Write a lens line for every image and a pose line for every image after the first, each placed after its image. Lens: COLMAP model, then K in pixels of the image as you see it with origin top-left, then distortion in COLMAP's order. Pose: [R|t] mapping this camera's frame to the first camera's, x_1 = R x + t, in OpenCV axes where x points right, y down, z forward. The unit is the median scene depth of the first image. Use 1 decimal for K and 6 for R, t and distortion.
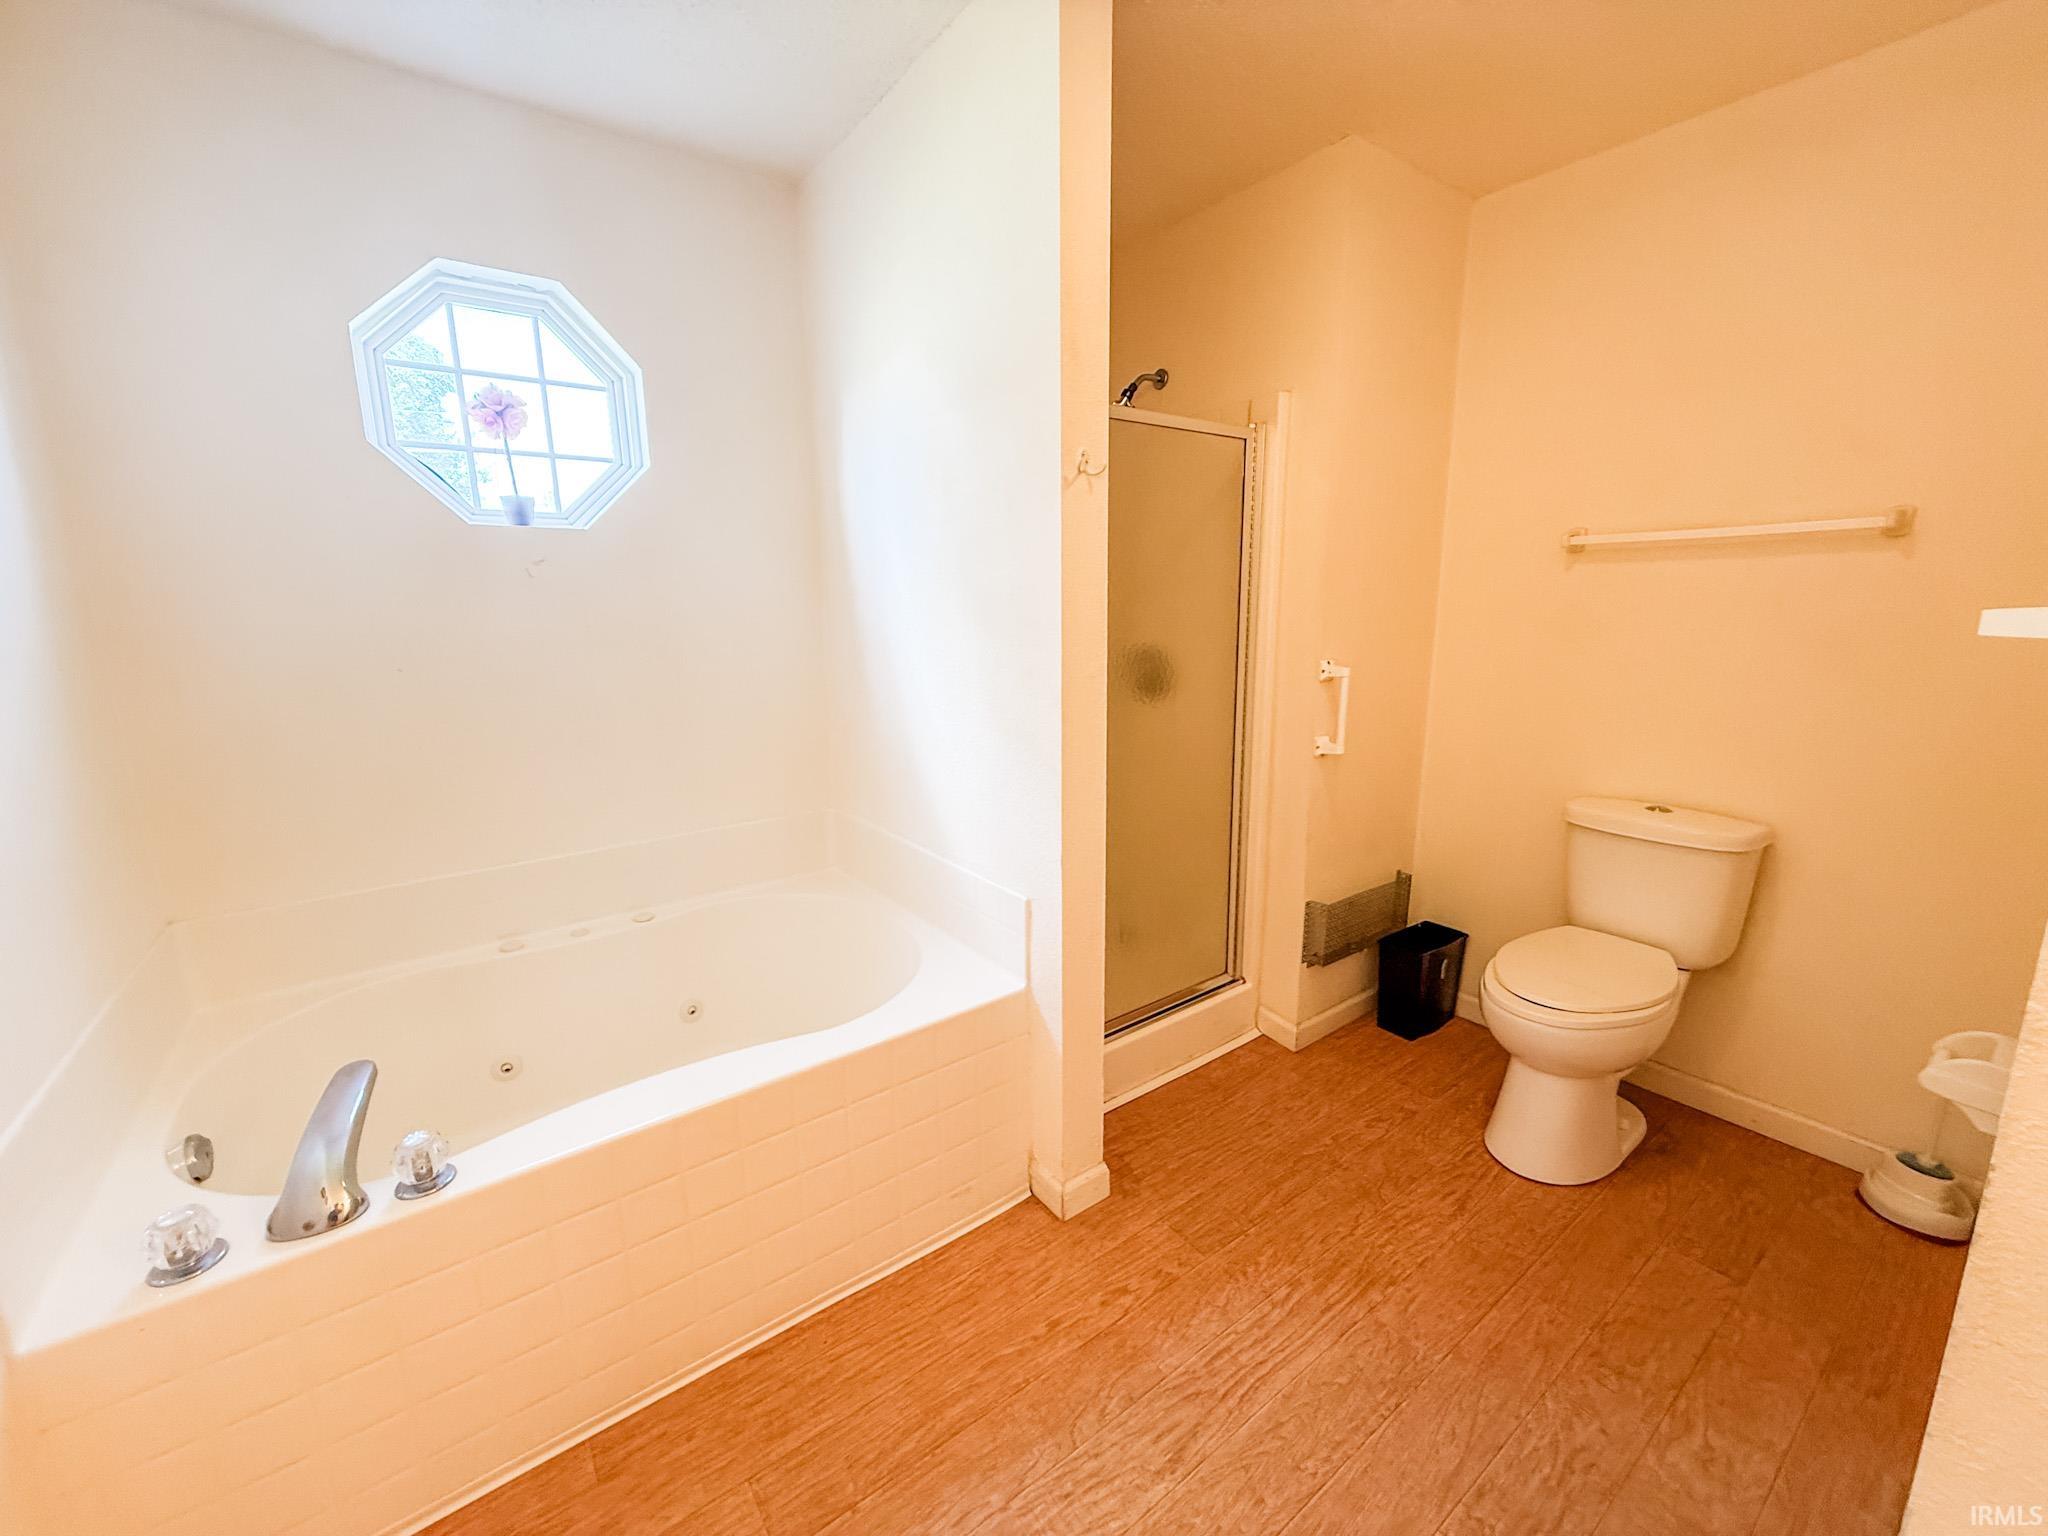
lens RADIAL K [[815.3, 0, 1024.0], [0, 815.3, 768.0], [0, 0, 1]] dist [-0.001743, -0.000142]
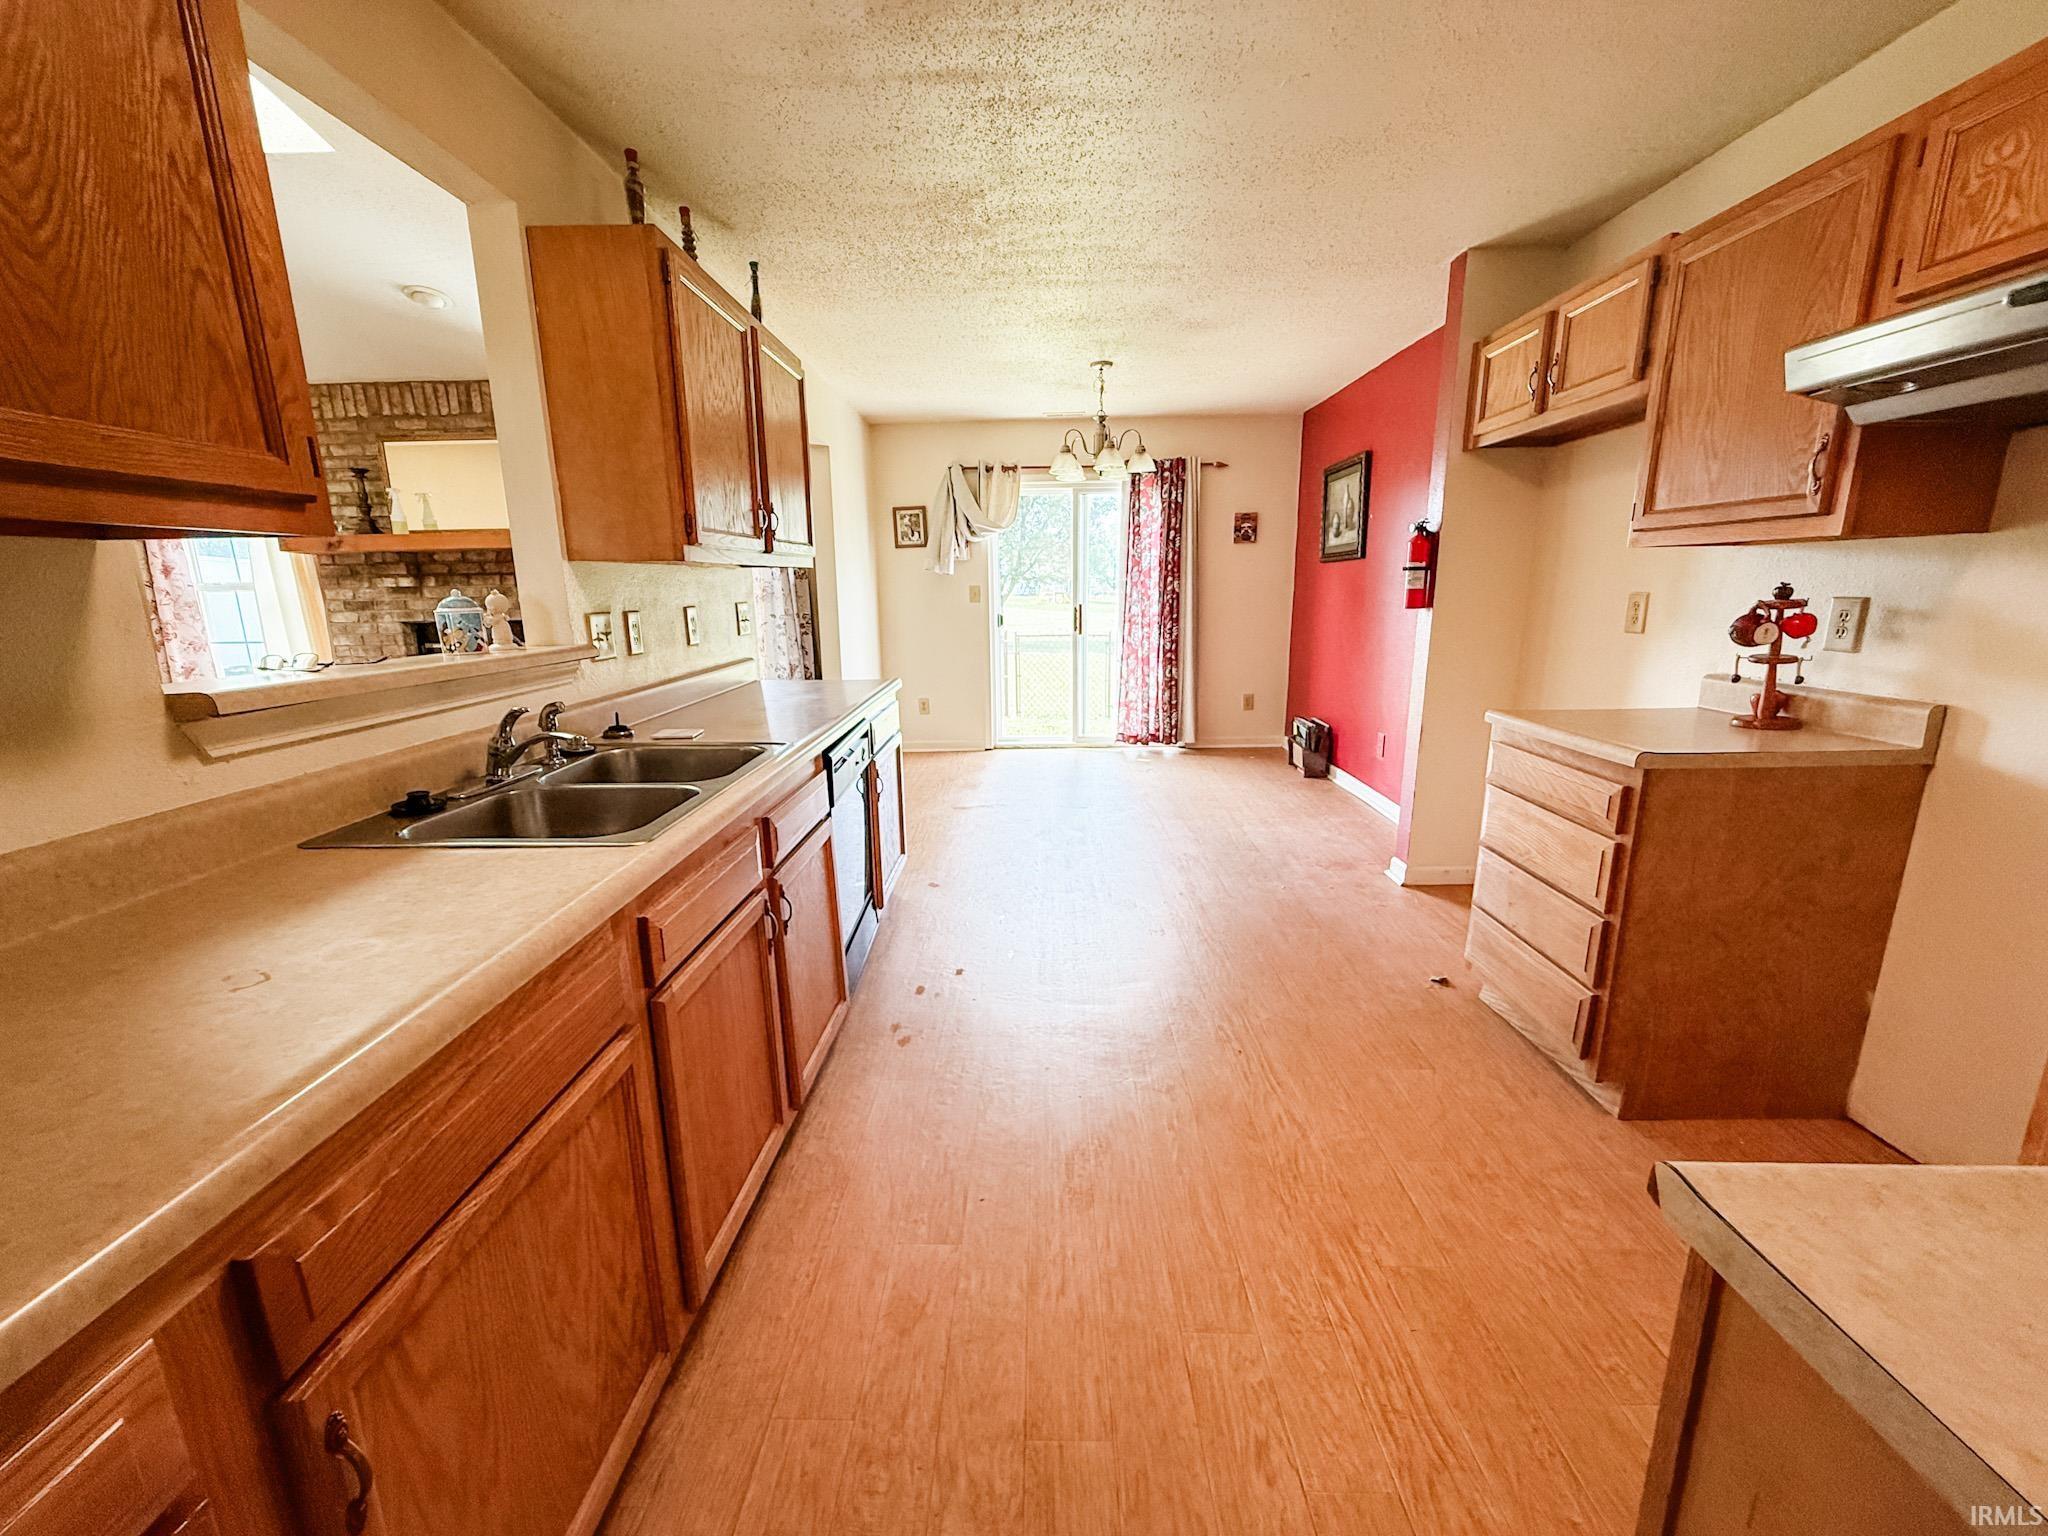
lens RADIAL K [[816.3, 0, 1016.7], [0, 816.3, 766.7], [0, 0, 1]] dist [0.000821, 0.000057]
pose [[0.608605, -0.167578, 0.775575, -0.613677], [0.155503, 0.983680, 0.090517, -0.116647], [-0.778086, 0.065516, 0.624731, 0.789019]]
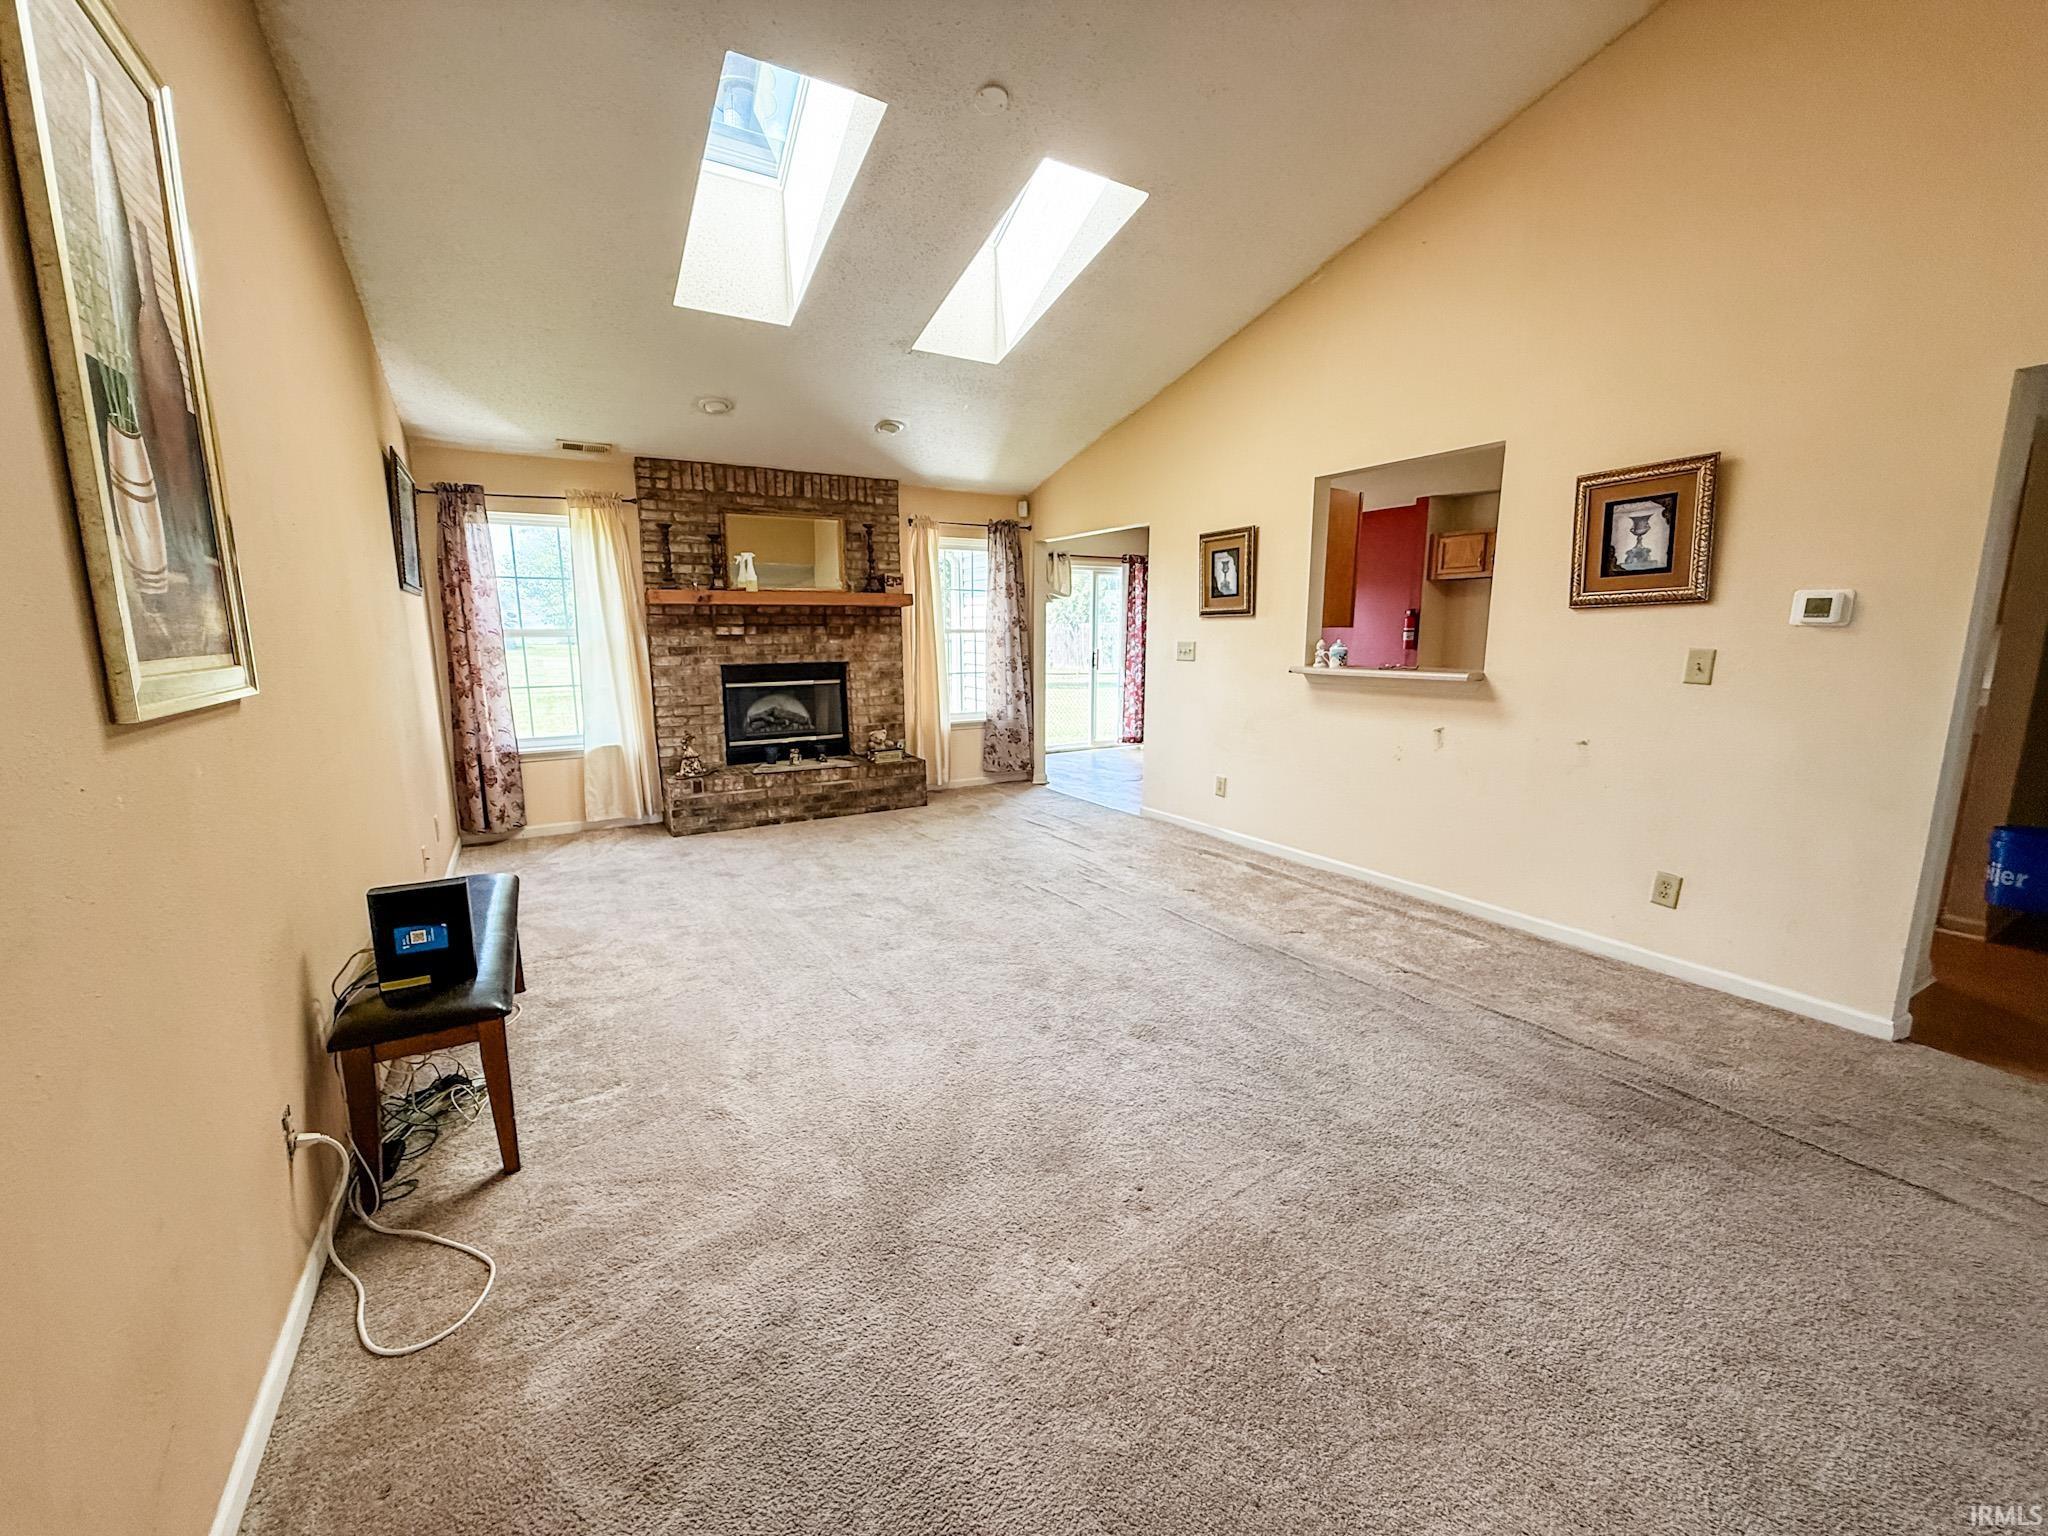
lens RADIAL K [[816.3, 0, 1016.7], [0, 816.3, 766.7], [0, 0, 1]] dist [0.000821, 0.000057]
pose [[0.101689, -0.150766, 0.983325, -3.450602], [0.190952, 0.973027, 0.129440, -0.603071], [-0.976318, 0.174605, 0.127735, 3.283862]]
